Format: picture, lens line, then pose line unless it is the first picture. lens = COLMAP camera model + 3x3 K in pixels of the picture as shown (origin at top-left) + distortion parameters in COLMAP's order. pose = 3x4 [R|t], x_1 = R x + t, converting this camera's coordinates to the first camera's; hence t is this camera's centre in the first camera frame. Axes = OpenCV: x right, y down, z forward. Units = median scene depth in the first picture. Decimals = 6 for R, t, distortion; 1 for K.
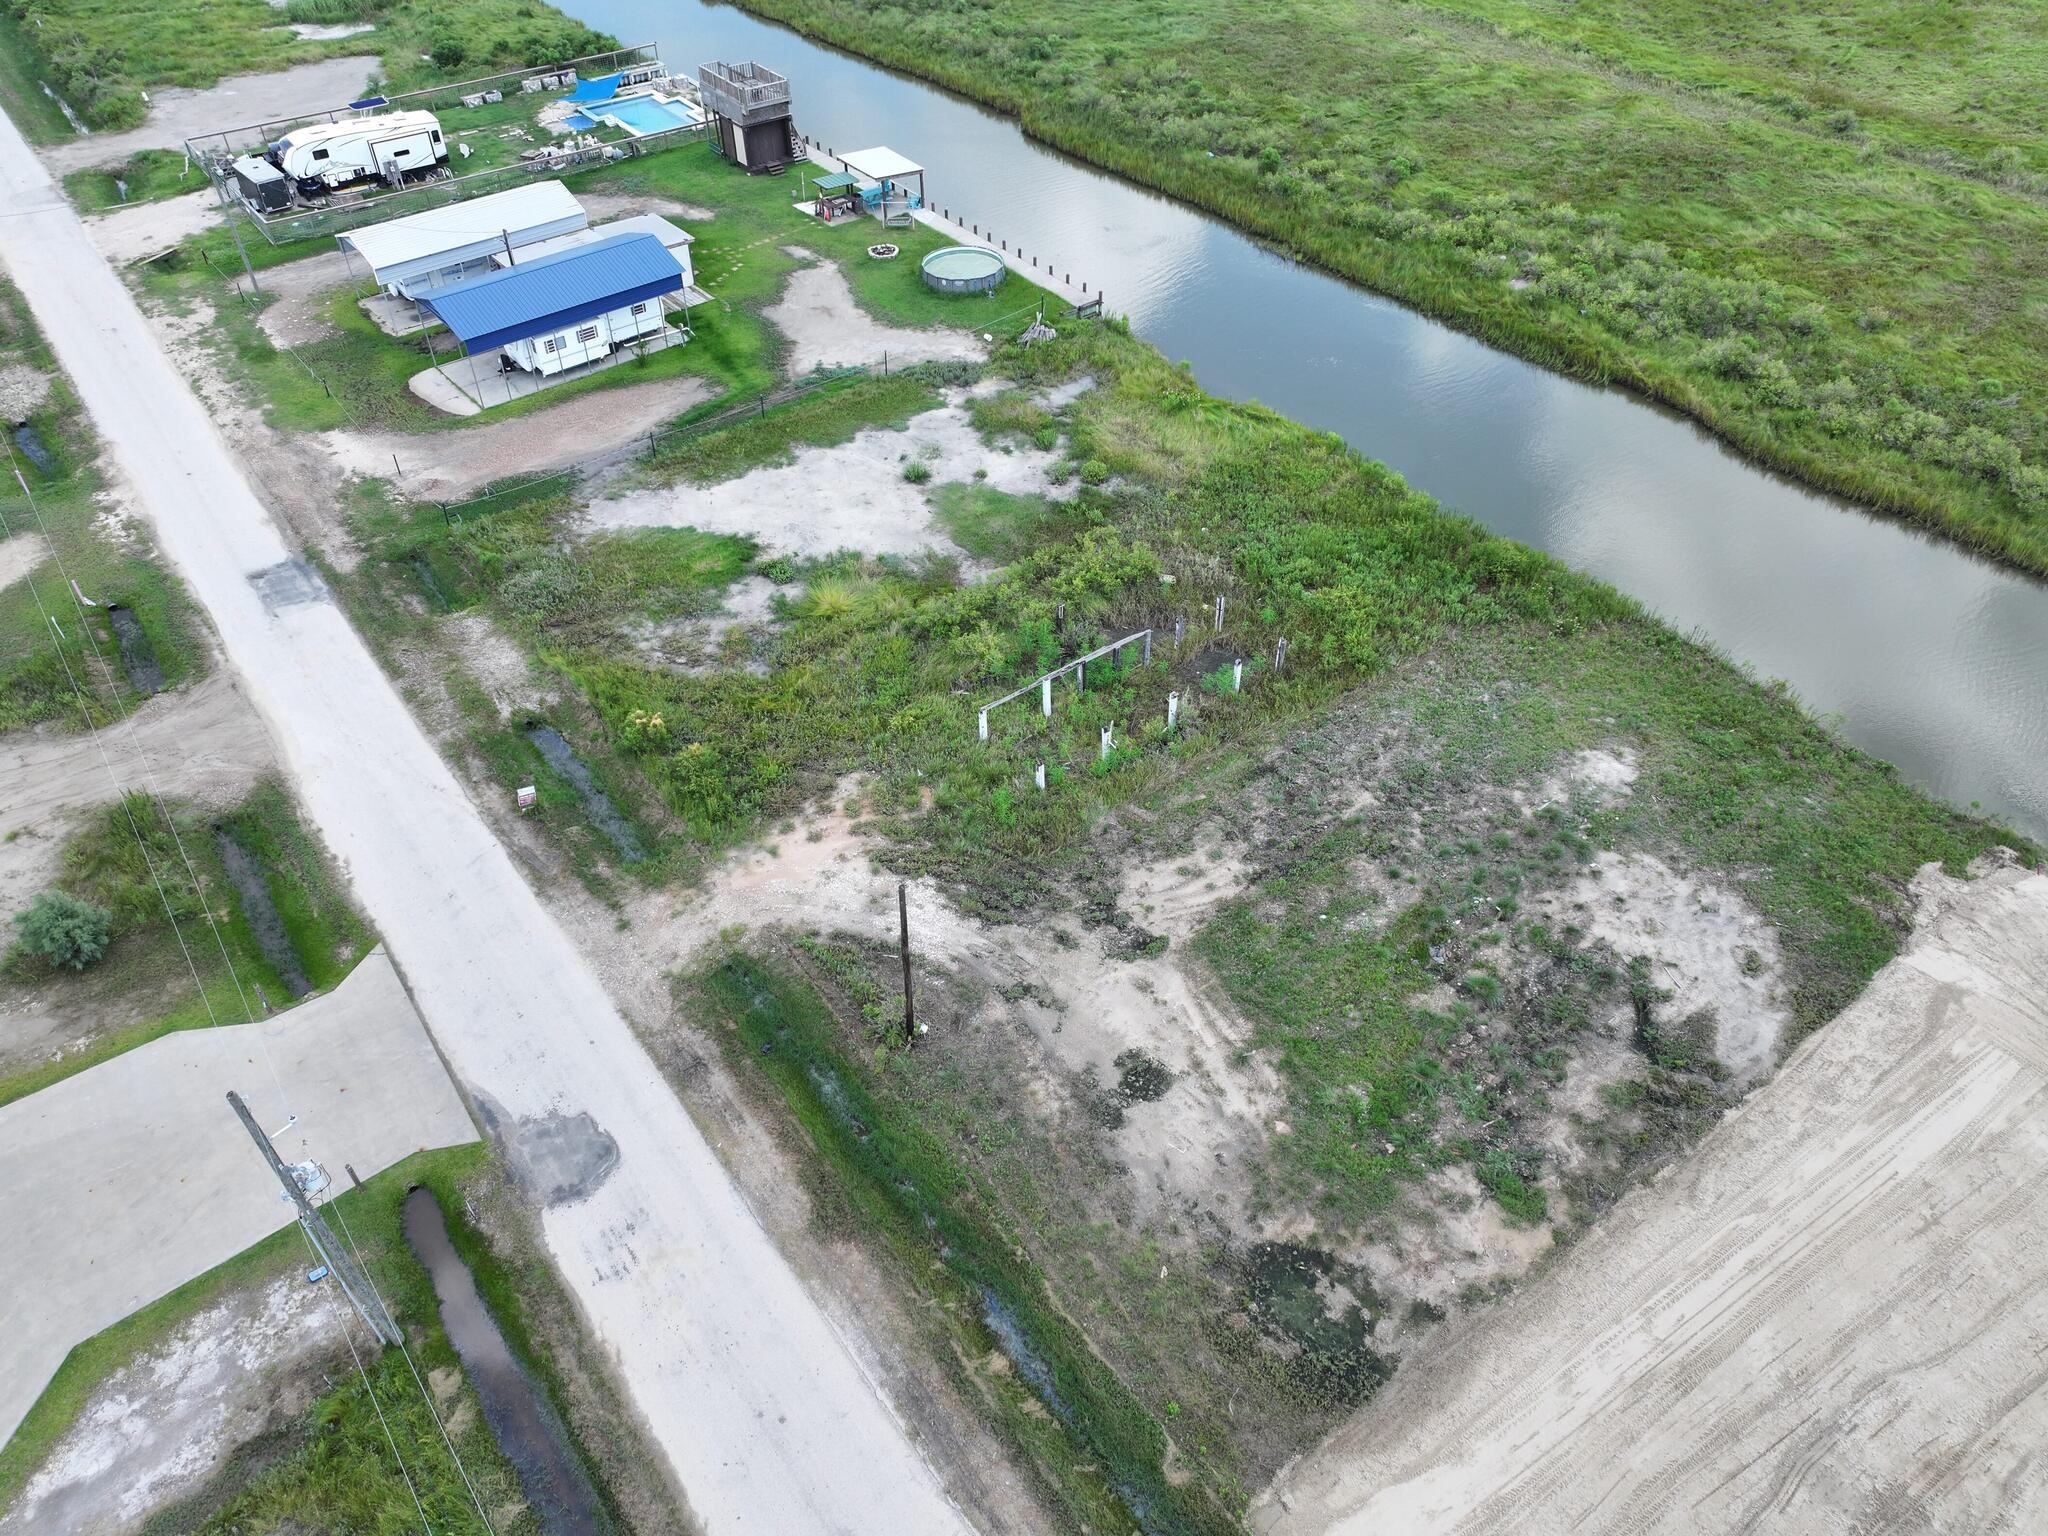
lens RADIAL K [[1436.5, 0, 1031.0], [0, 1436.5, 761.3], [0, 0, 1]] dist [0.005927, 0.004687]
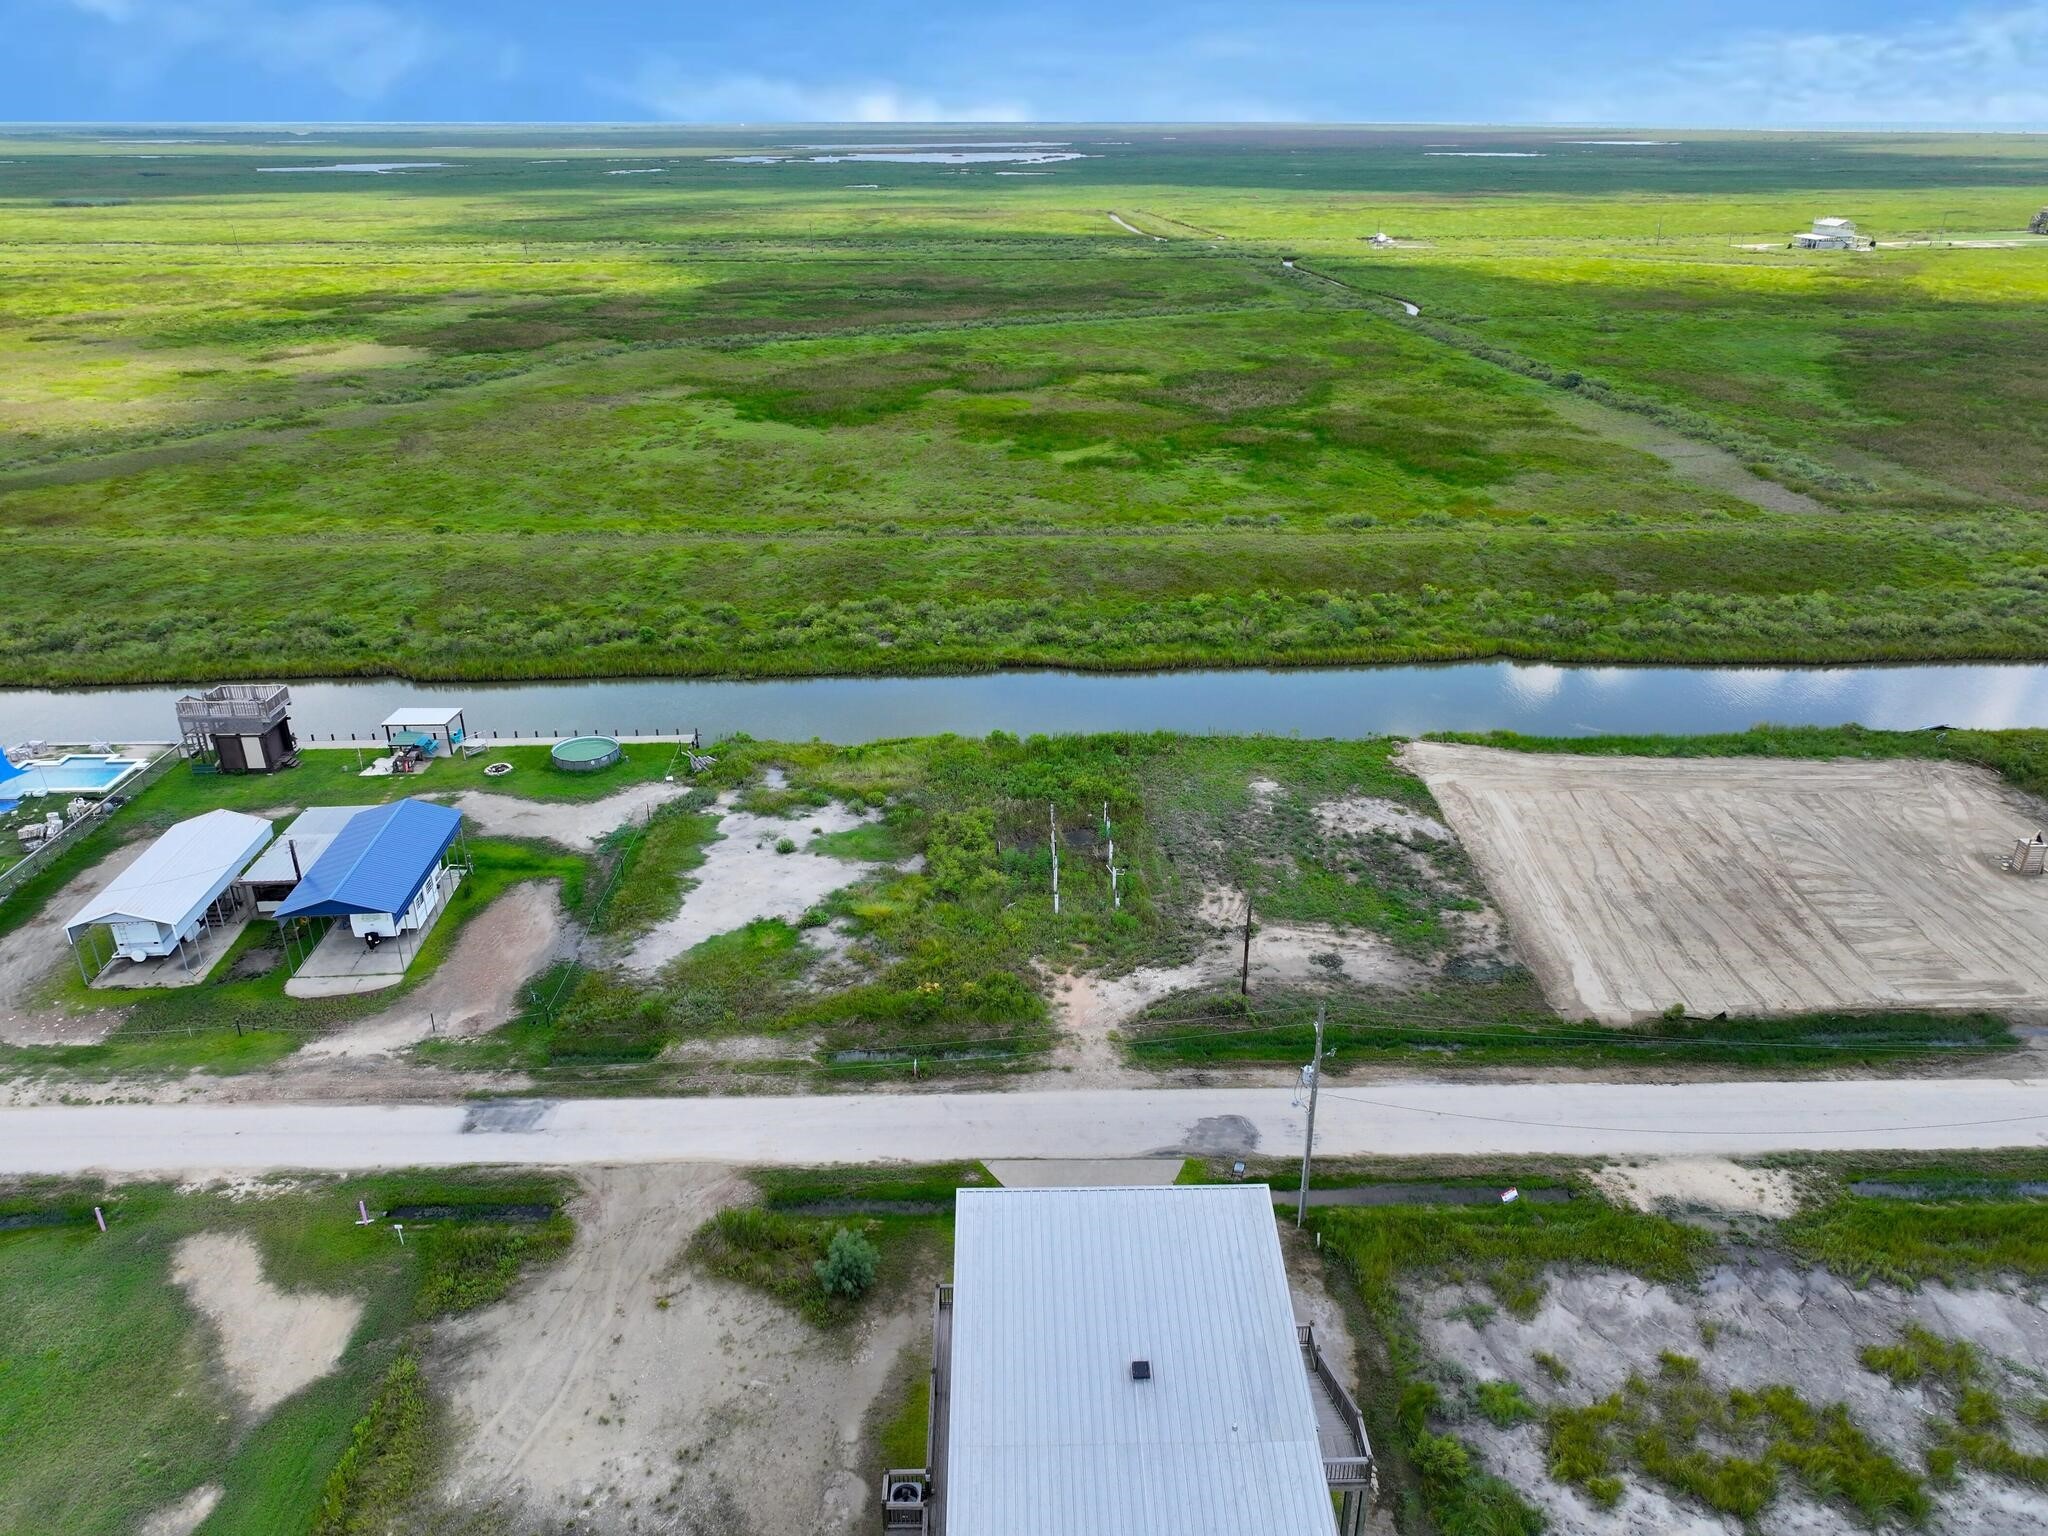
lens RADIAL K [[1436.5, 0, 1031.0], [0, 1436.5, 761.3], [0, 0, 1]] dist [0.005927, 0.004687]
pose [[0.590895, -0.330080, 0.736132, -1.153264], [0.546396, 0.835066, -0.064151, -0.068617], [-0.593544, 0.440126, 0.673791, -0.108568]]
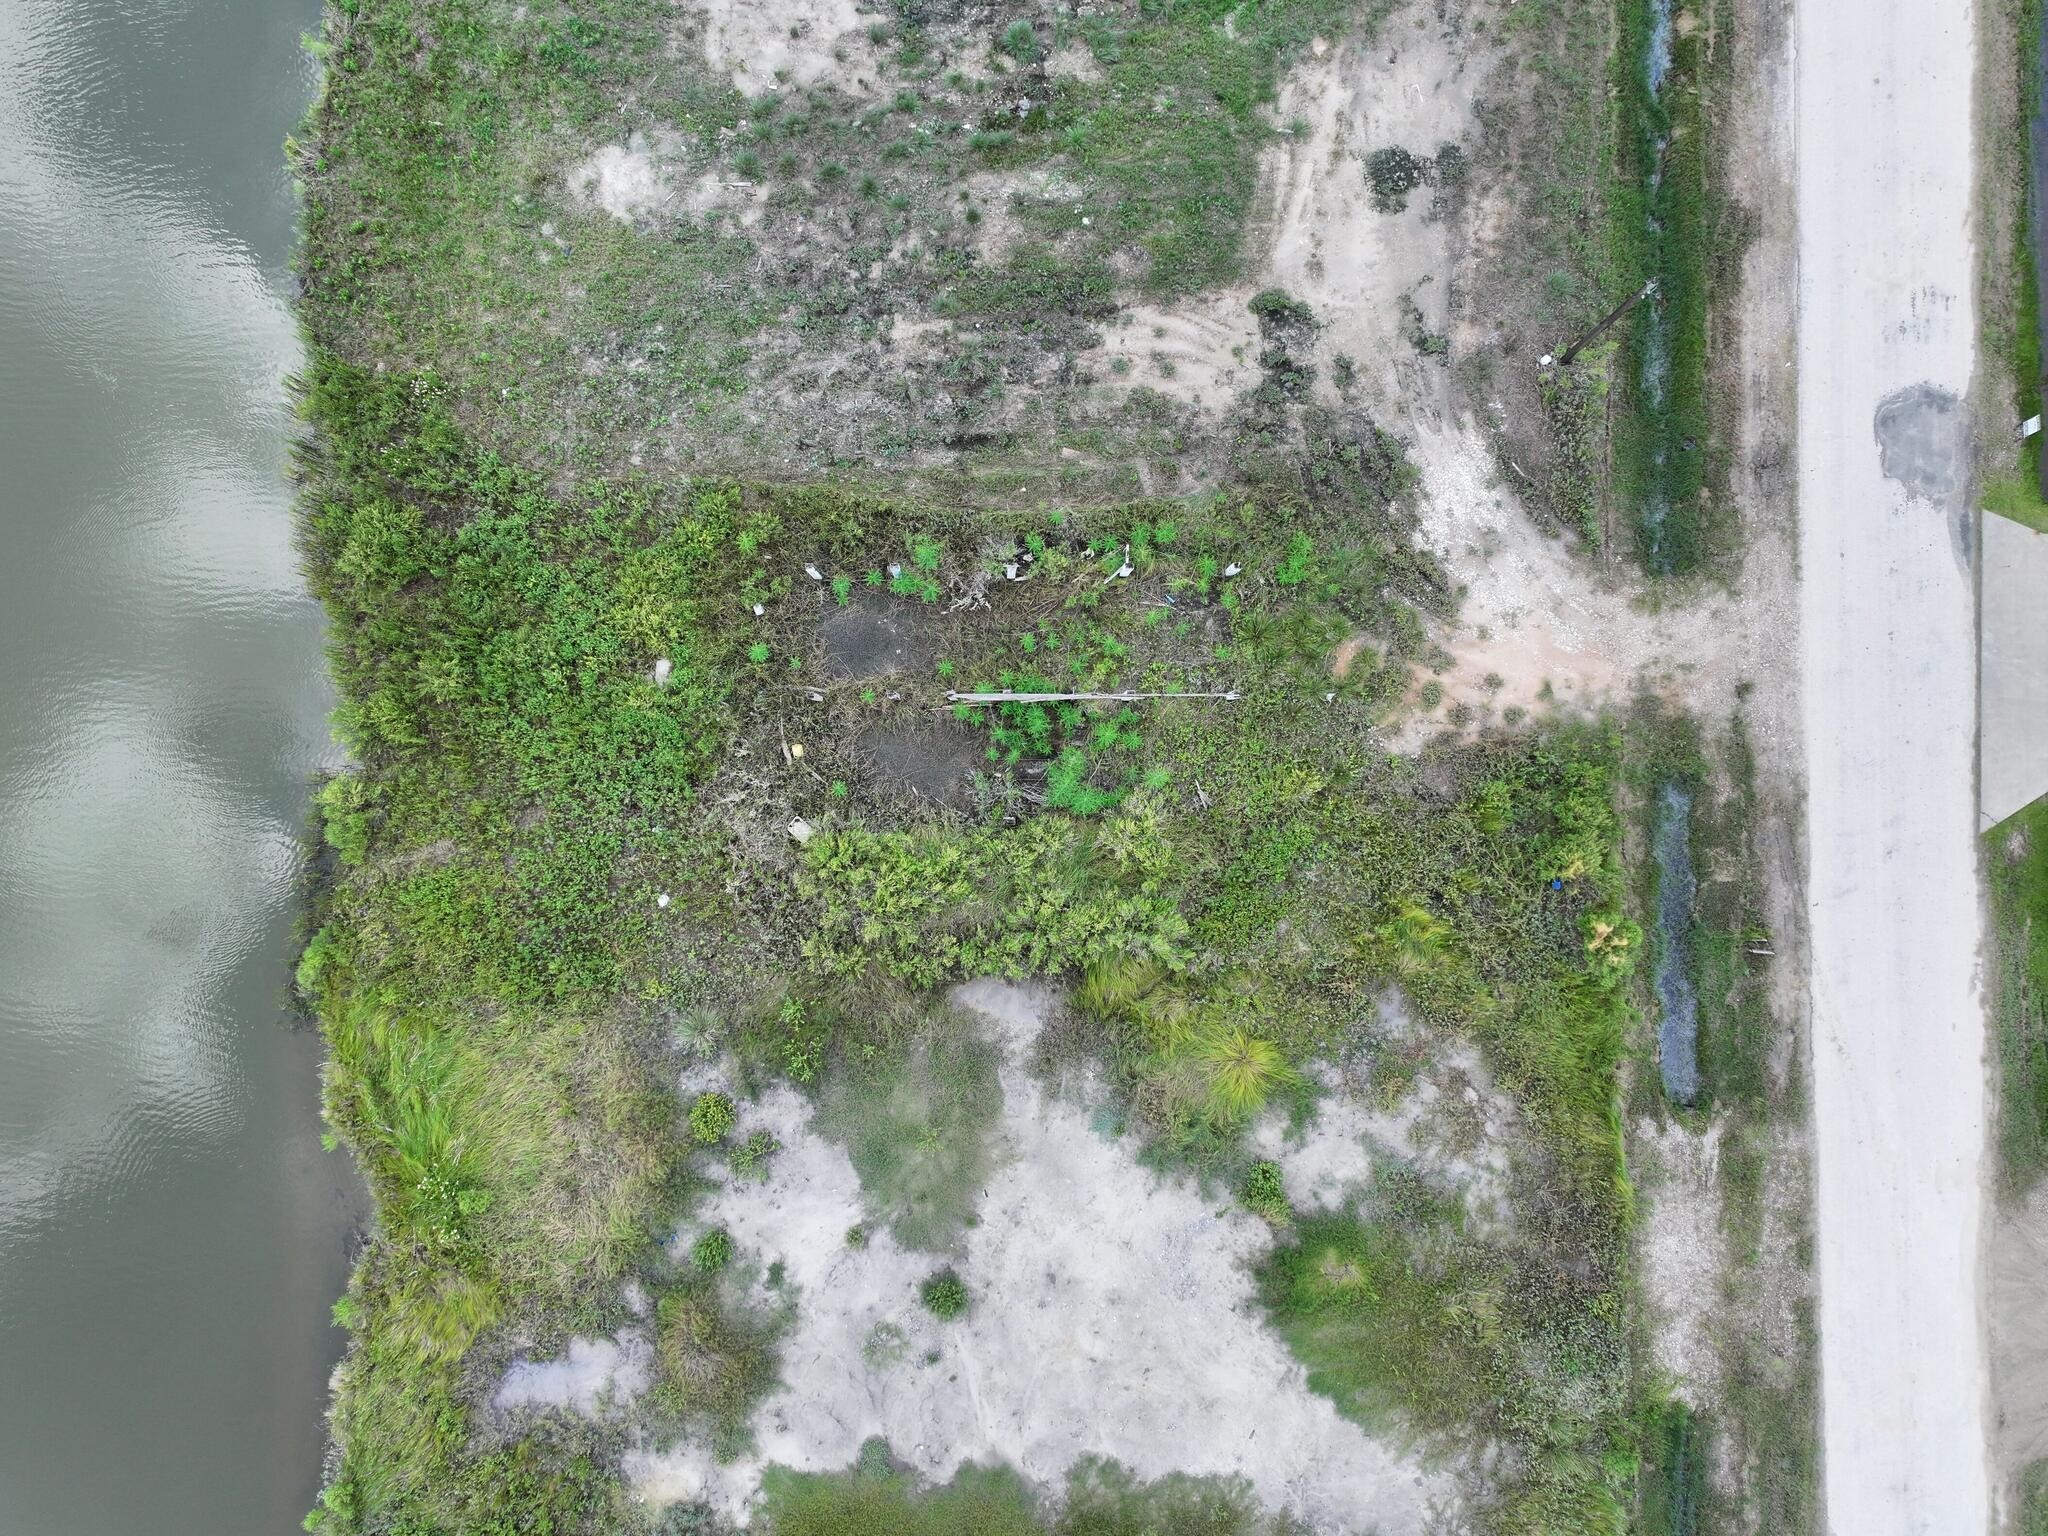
lens RADIAL K [[1430.9, 0, 1030.5], [0, 1430.9, 768.3], [0, 0, 1]] dist [0.000917, 0.015400]
pose [[-0.803443, -0.595167, 0.015977, 0.017551], [0.409643, -0.533124, 0.740251, -0.645898], [-0.432055, 0.601295, 0.672141, 0.563809]]
